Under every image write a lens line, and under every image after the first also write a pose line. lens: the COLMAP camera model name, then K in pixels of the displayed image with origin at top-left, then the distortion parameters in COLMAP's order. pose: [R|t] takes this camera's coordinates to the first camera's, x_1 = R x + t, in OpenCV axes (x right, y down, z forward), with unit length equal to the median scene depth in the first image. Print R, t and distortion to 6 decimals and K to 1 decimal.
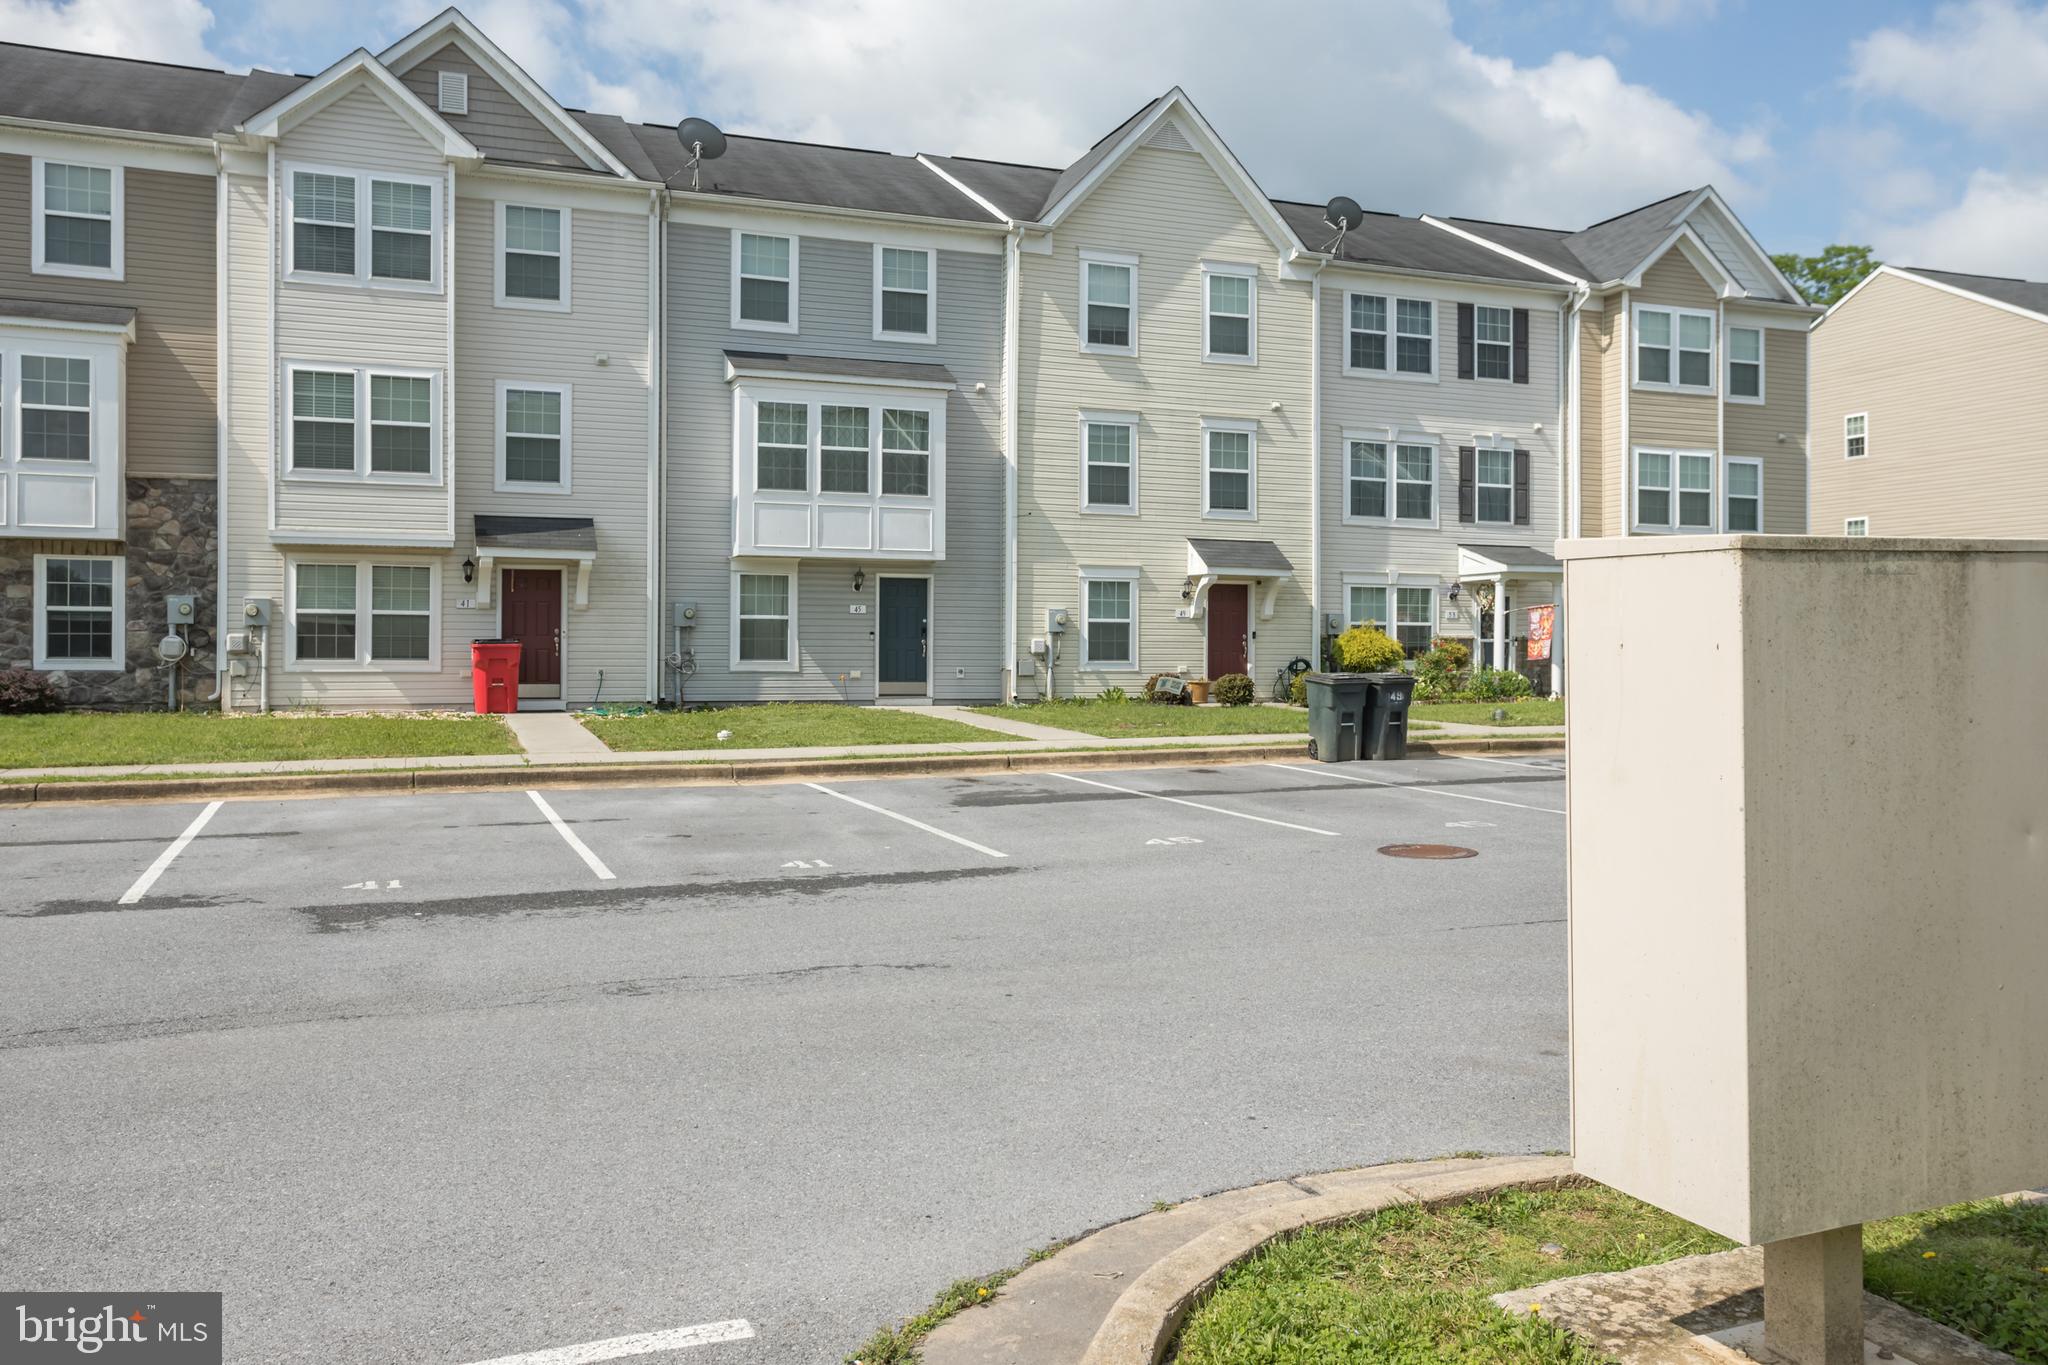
lens RADIAL K [[1475.5, 0, 997.0], [0, 1475.5, 629.5], [0, 0, 1]] dist [0.020278, 0.008265]
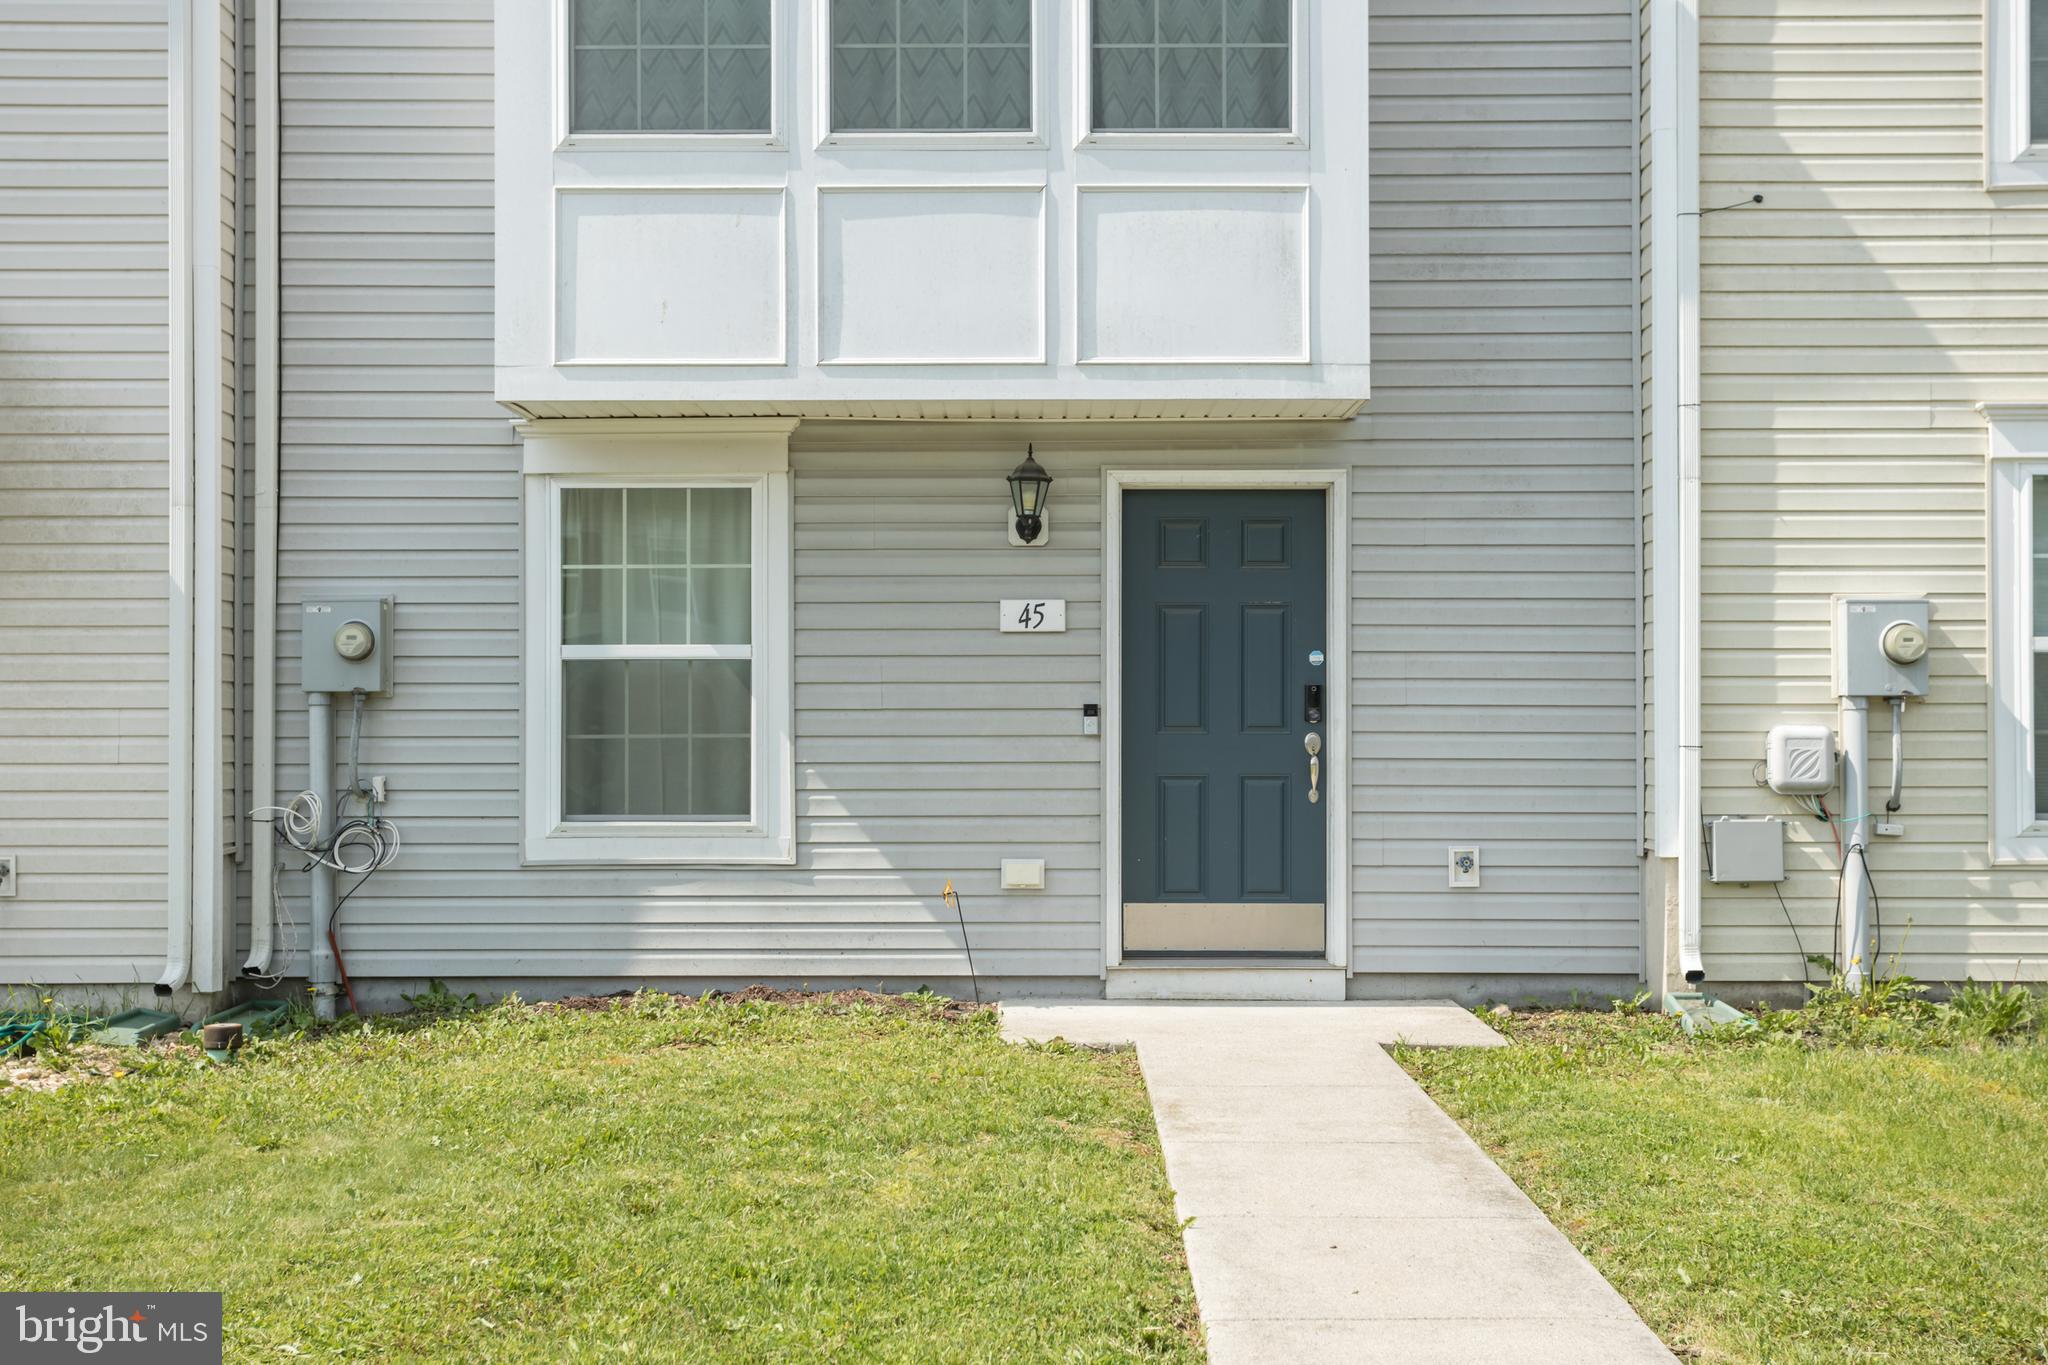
lens RADIAL K [[2295.7, 0, 1028.8], [0, 2295.7, 694.1], [0, 0, 1]] dist [0.052251, 0.000000]
pose [[0.938750, -0.012097, -0.344386, 0.040108], [0.011183, 0.999927, -0.004638, 0.001502], [0.344417, 0.000503, 0.938817, 0.620094]]
